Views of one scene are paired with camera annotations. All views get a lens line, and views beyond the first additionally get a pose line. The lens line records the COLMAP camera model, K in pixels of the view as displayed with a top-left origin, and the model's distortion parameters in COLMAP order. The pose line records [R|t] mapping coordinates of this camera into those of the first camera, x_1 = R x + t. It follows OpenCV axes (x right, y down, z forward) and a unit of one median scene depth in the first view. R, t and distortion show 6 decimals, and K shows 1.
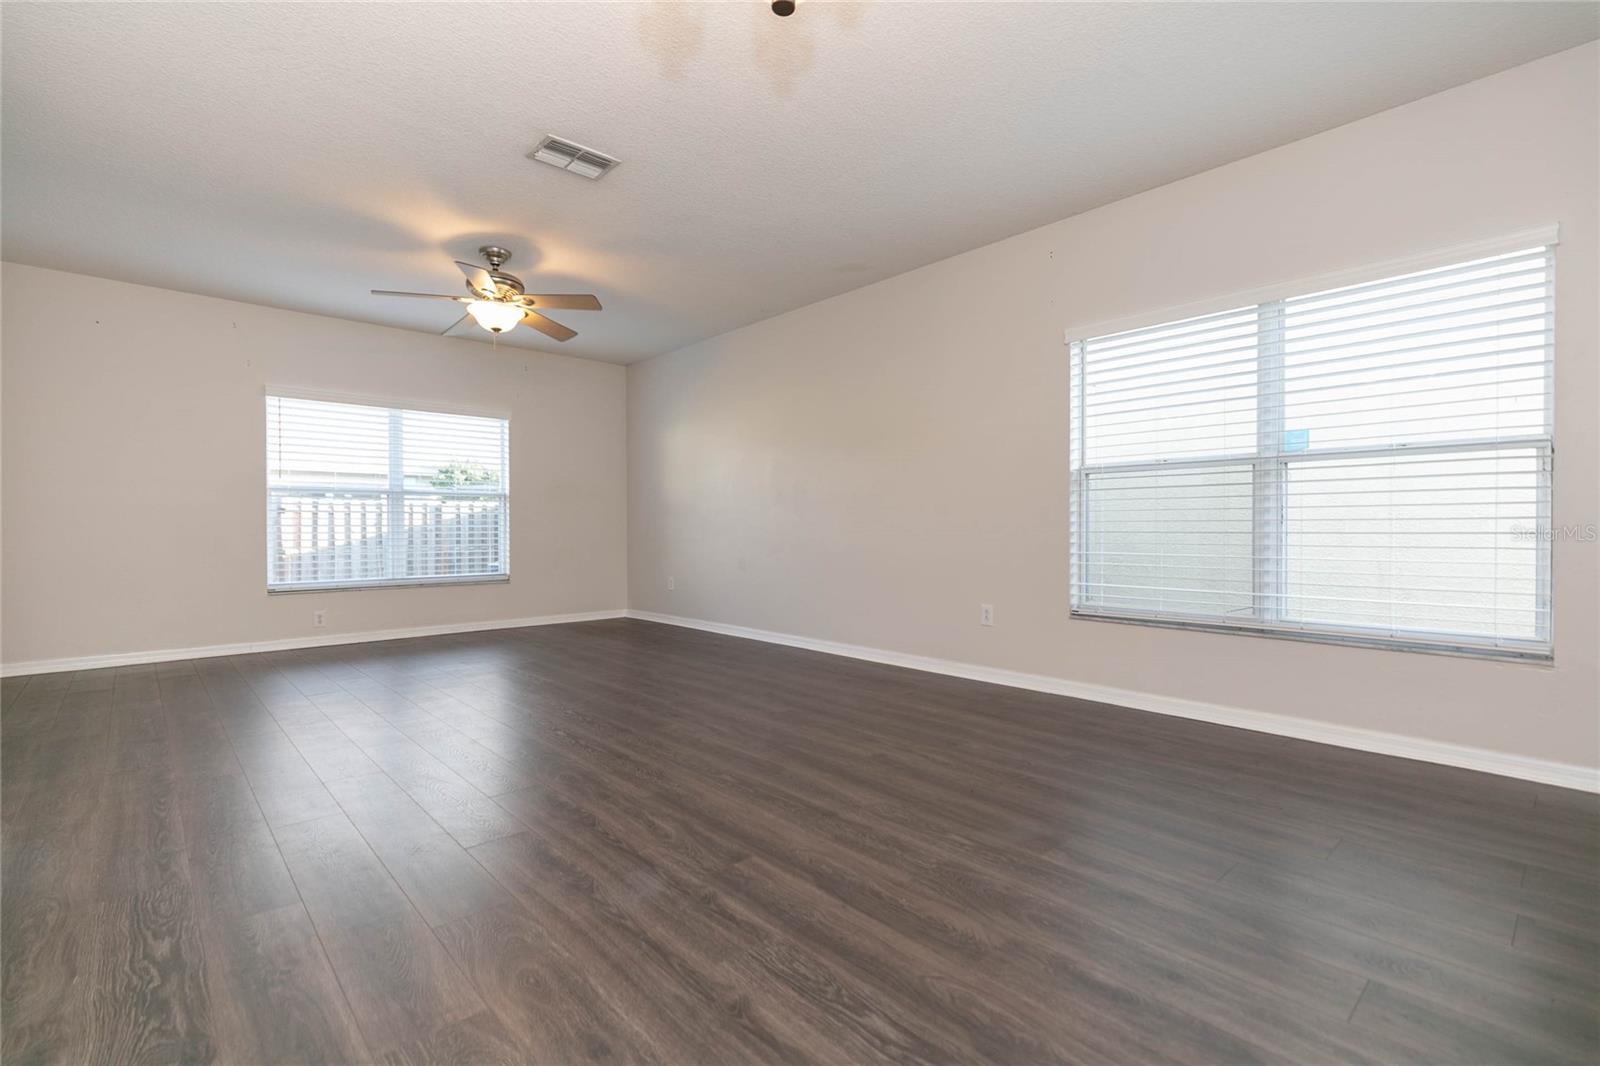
lens RADIAL K [[743.3, 0, 800.0], [0, 743.3, 533.0], [0, 0, 1]] dist [-0.001836, -0.000612]
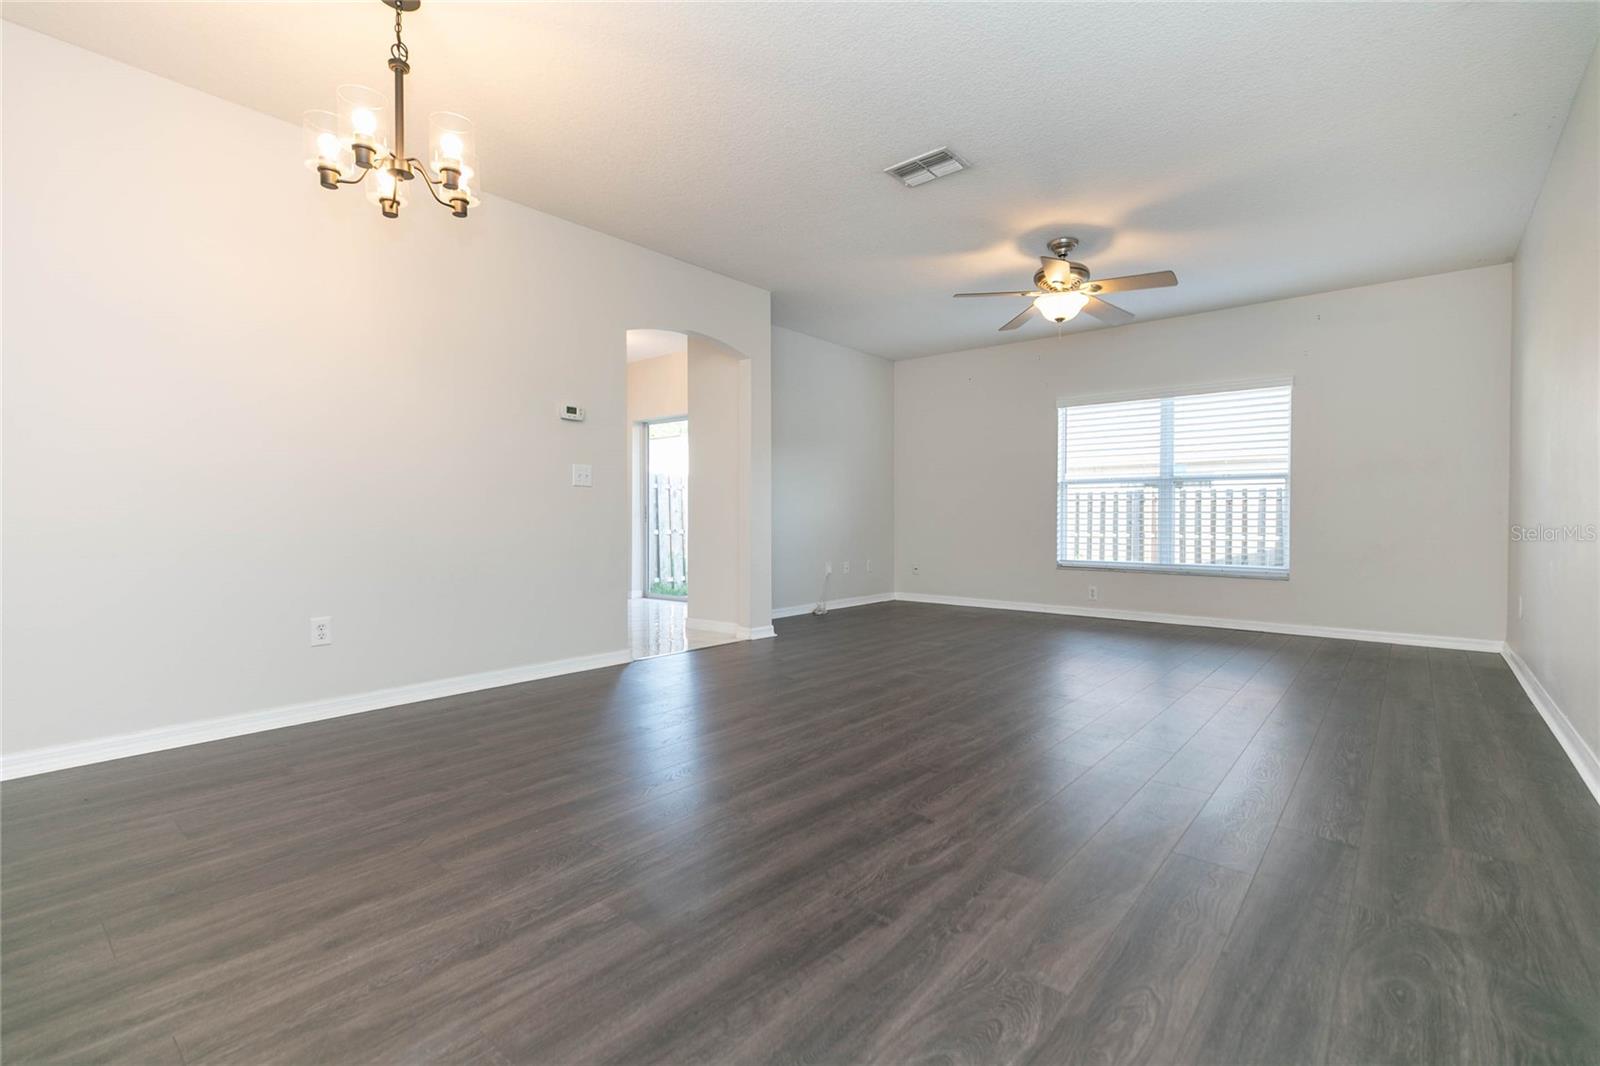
lens RADIAL K [[739.9, 0, 809.7], [0, 739.9, 525.1], [0, 0, 1]] dist [0.002038, -0.000986]
pose [[0.109677, 0.015840, -0.993841, 0.765202], [-0.008711, 0.999850, 0.014974, -0.005759], [0.993929, 0.007015, 0.109798, 0.740202]]
